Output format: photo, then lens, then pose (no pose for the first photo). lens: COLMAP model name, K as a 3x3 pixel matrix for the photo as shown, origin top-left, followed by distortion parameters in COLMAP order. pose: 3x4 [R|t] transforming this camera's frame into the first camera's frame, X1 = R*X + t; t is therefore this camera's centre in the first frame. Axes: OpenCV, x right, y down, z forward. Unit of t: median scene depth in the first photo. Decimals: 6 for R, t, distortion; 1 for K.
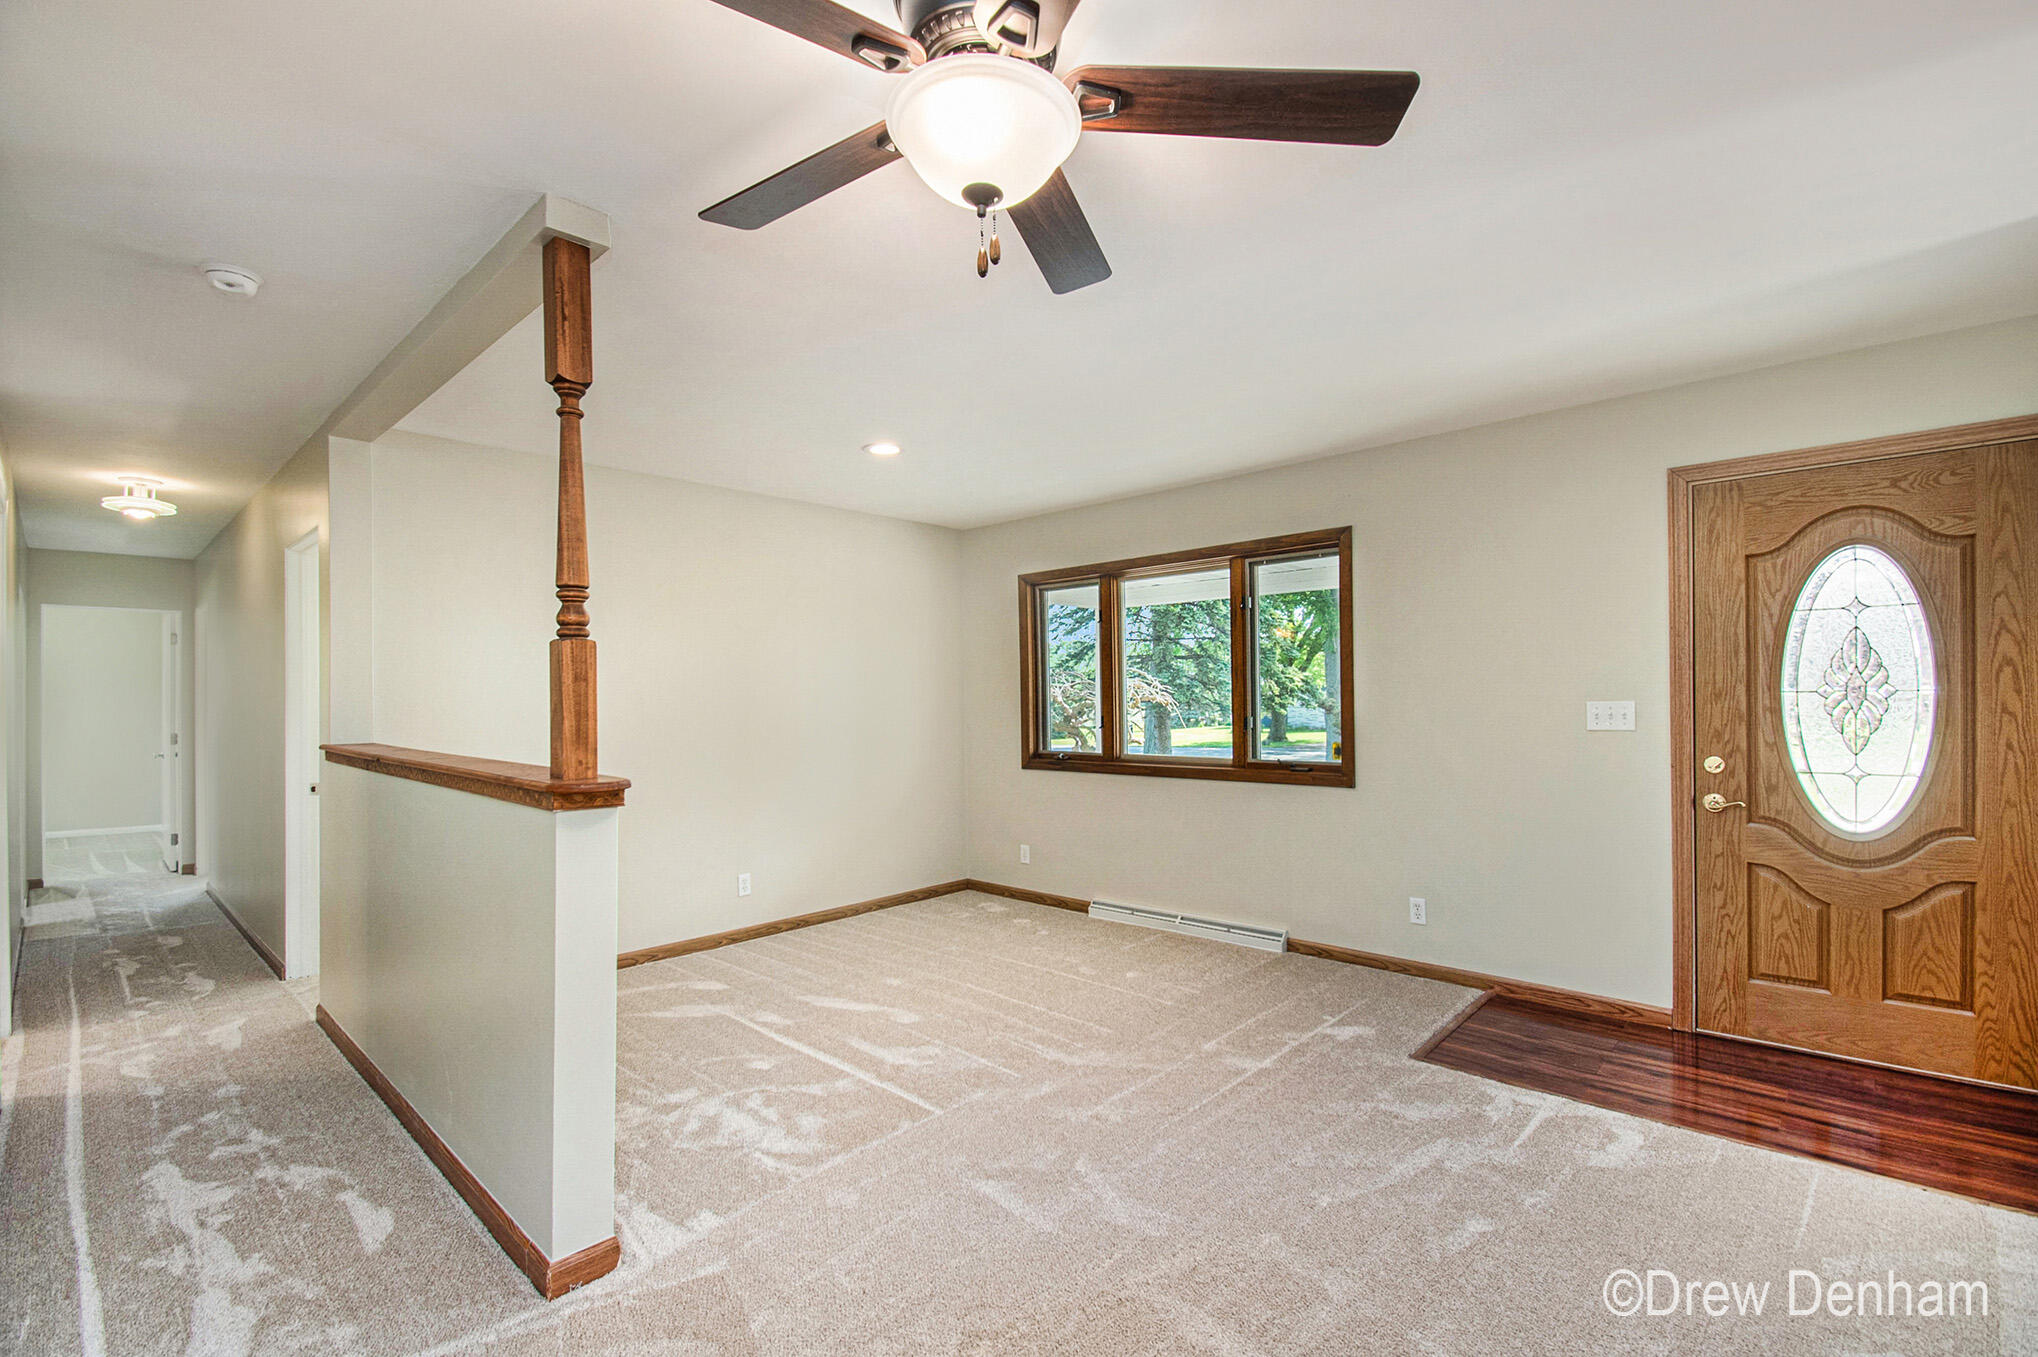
lens RADIAL K [[909.3, 0, 1019.0], [0, 909.3, 678.5], [0, 0, 1]] dist [0.001894, 0.000072]
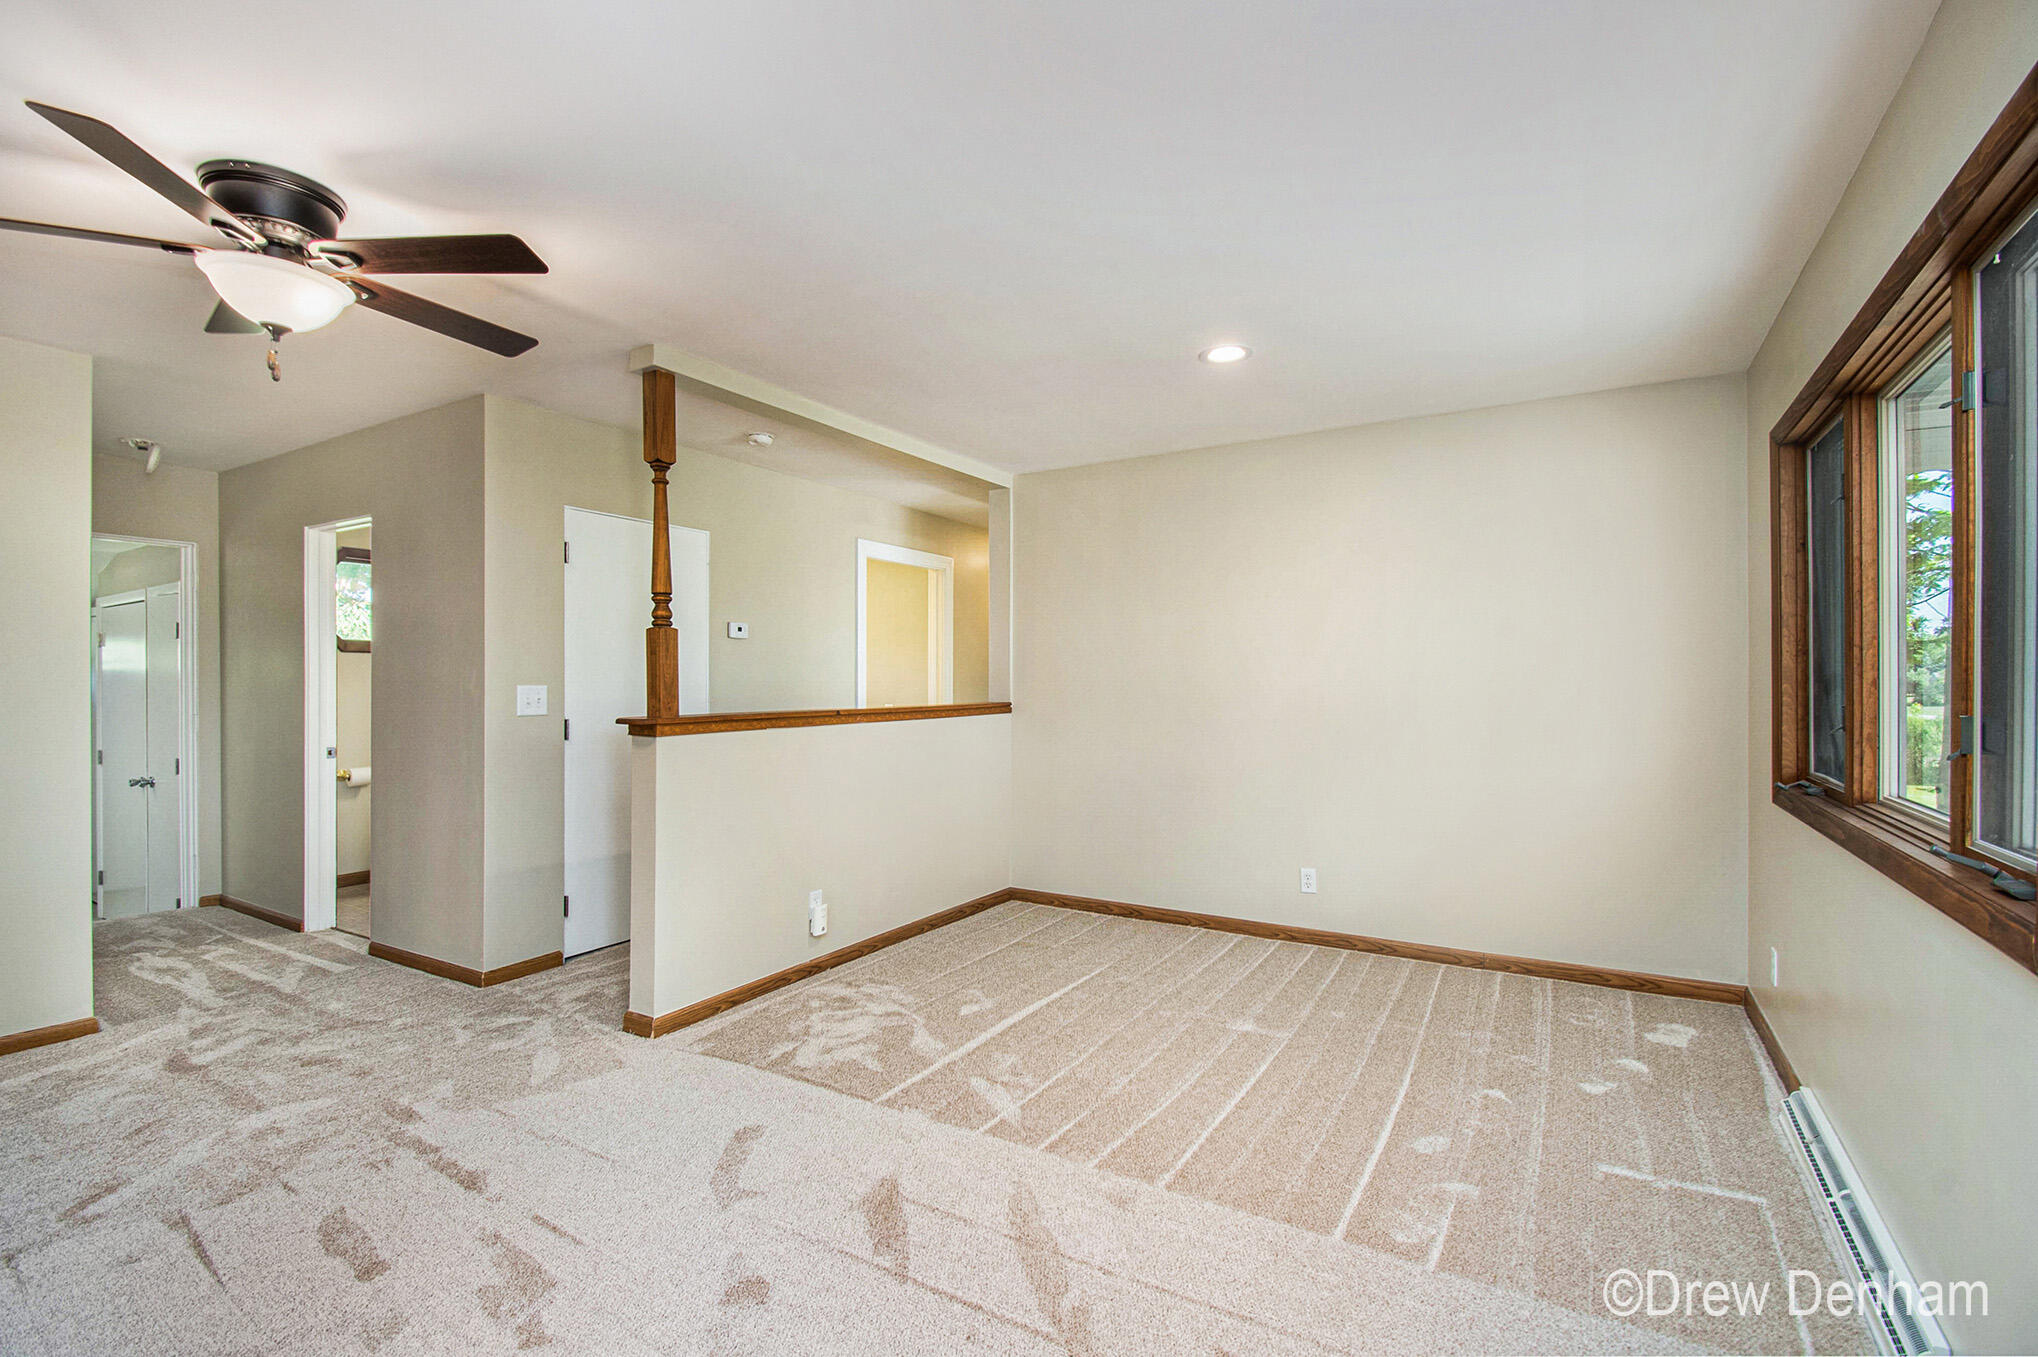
lens RADIAL K [[909.3, 0, 1019.0], [0, 909.3, 678.5], [0, 0, 1]] dist [0.001894, 0.000072]
pose [[0.200748, 0.007183, -0.979616, 0.833011], [0.021670, 0.999696, 0.011771, 0.027977], [0.979403, -0.023591, 0.200532, 0.928373]]
